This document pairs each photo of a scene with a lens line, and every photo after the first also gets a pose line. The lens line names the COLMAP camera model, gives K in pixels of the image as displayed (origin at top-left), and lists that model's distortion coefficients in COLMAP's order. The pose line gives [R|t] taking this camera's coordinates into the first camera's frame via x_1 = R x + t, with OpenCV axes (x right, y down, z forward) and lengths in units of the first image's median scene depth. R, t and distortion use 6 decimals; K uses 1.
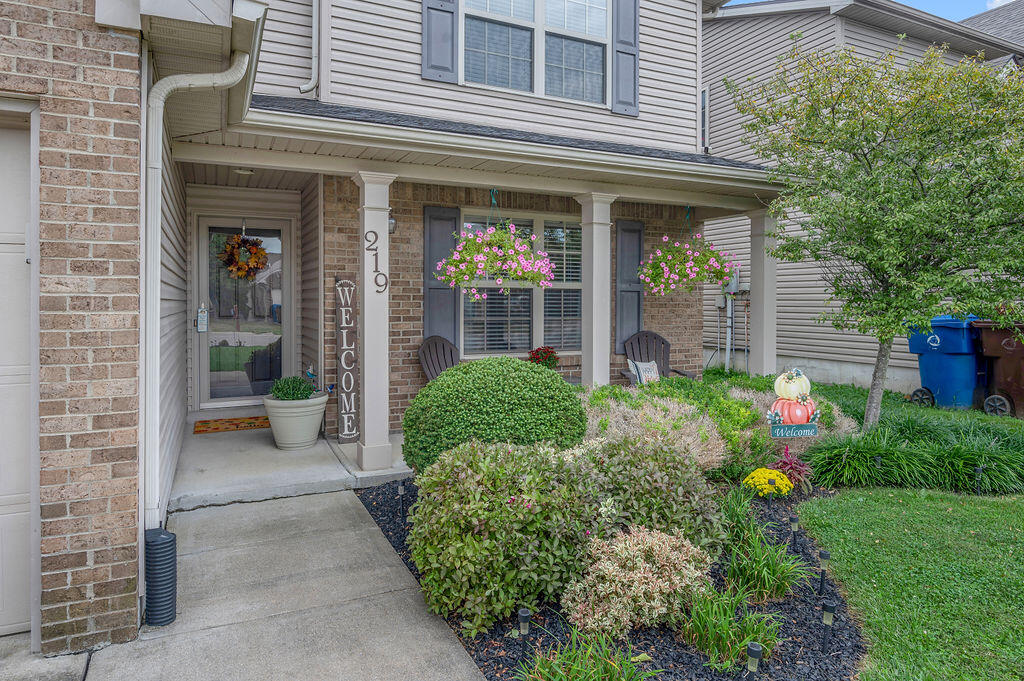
lens RADIAL K [[622.1, 0, 510.4], [0, 622.1, 307.4], [0, 0, 1]] dist [-0.015378, 0.001698]
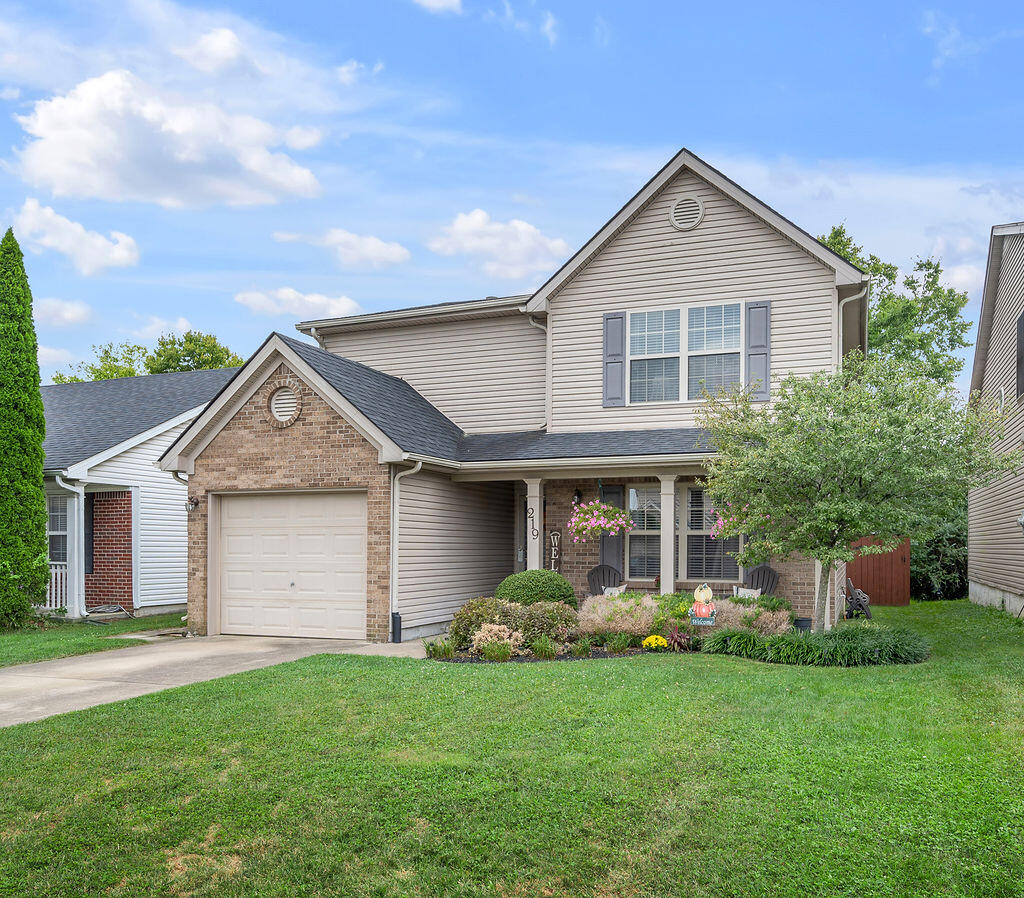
lens RADIAL K [[841.0, 0, 546.1], [0, 841.0, 544.3], [0, 0, 1]] dist [-0.015965, 0.004565]
pose [[0.695552, -0.003840, -0.718465, 1.448106], [-0.008029, 0.999882, -0.013117, 0.023199], [0.718431, 0.014892, 0.695439, -0.691449]]
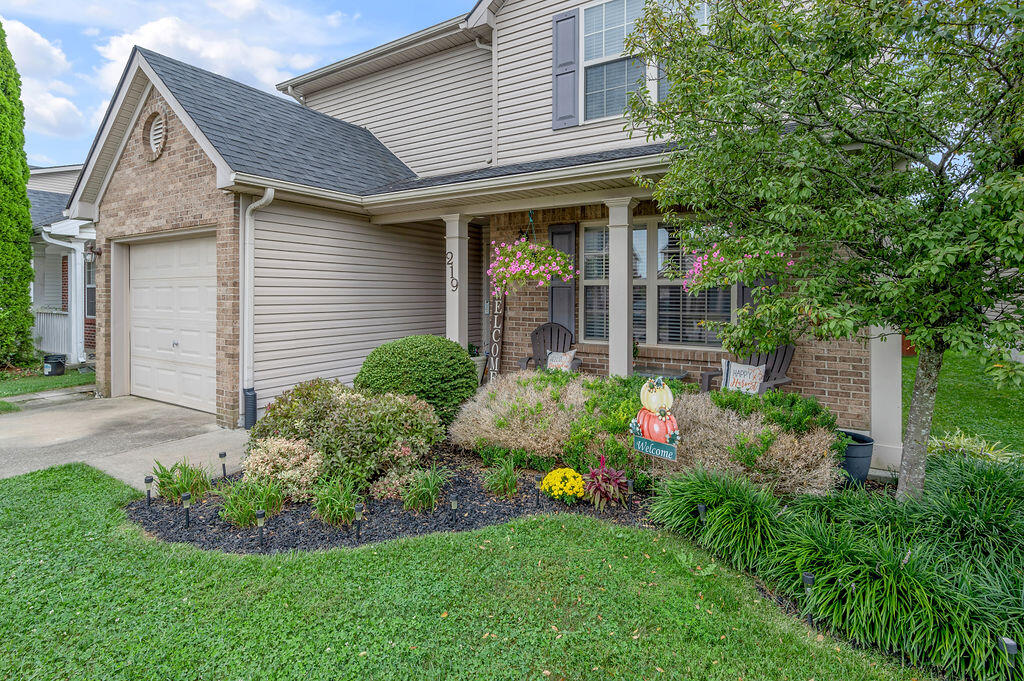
lens RADIAL K [[501.1, 0, 507.0], [0, 501.1, 291.6], [0, 0, 1]] dist [-0.008566, -0.001594]
pose [[0.540943, -0.004020, -0.841050, 0.768311], [-0.008781, 0.999907, -0.010427, -0.009052], [0.841013, 0.013025, 0.540858, 0.363876]]
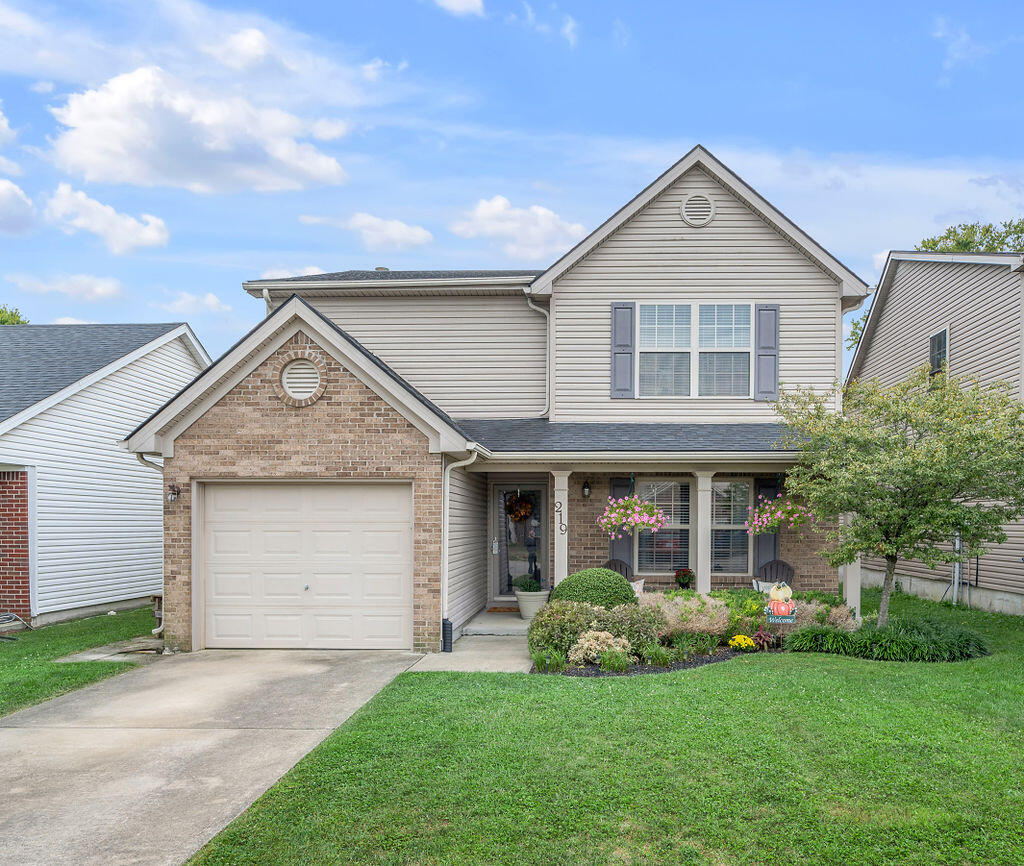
lens RADIAL K [[818.4, 0, 556.2], [0, 818.4, 530.4], [0, 0, 1]] dist [-0.011893, -0.004315]
pose [[0.882486, 0.004840, -0.470313, 0.784219], [-0.006459, 0.999977, -0.001829, -0.025908], [0.470294, 0.004652, 0.882498, -0.999564]]
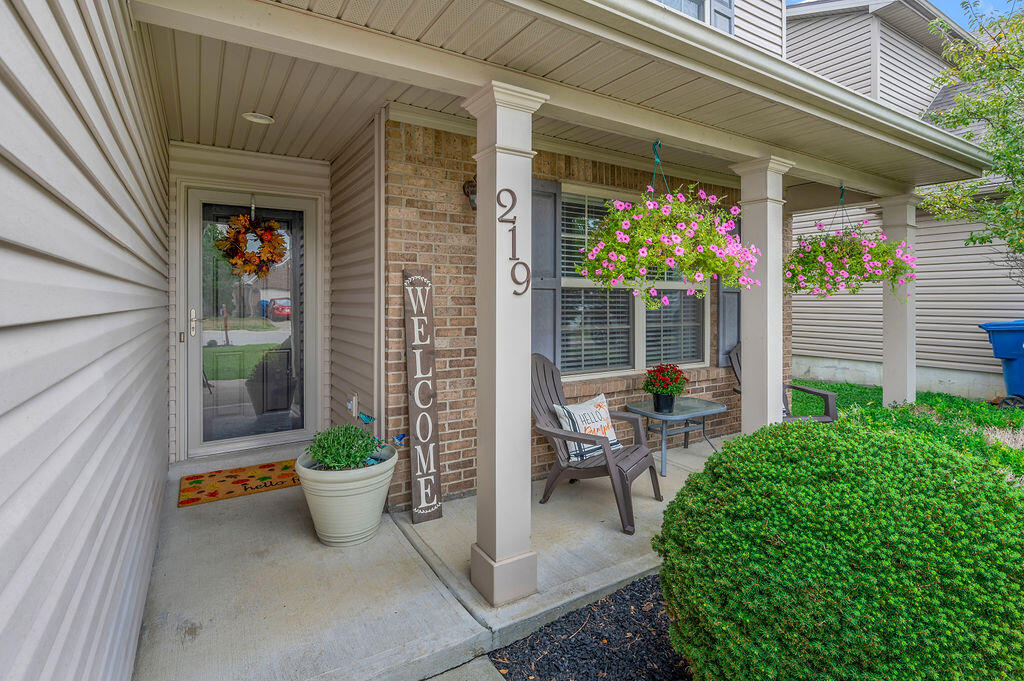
lens RADIAL K [[501.1, 0, 514.4], [0, 501.1, 296.7], [0, 0, 1]] dist [-0.008566, -0.001594]
pose [[0.993214, -0.000979, 0.116295, -0.225559], [0.002908, 0.999861, -0.016423, -0.012097], [-0.116263, 0.016650, 0.993079, 0.445340]]
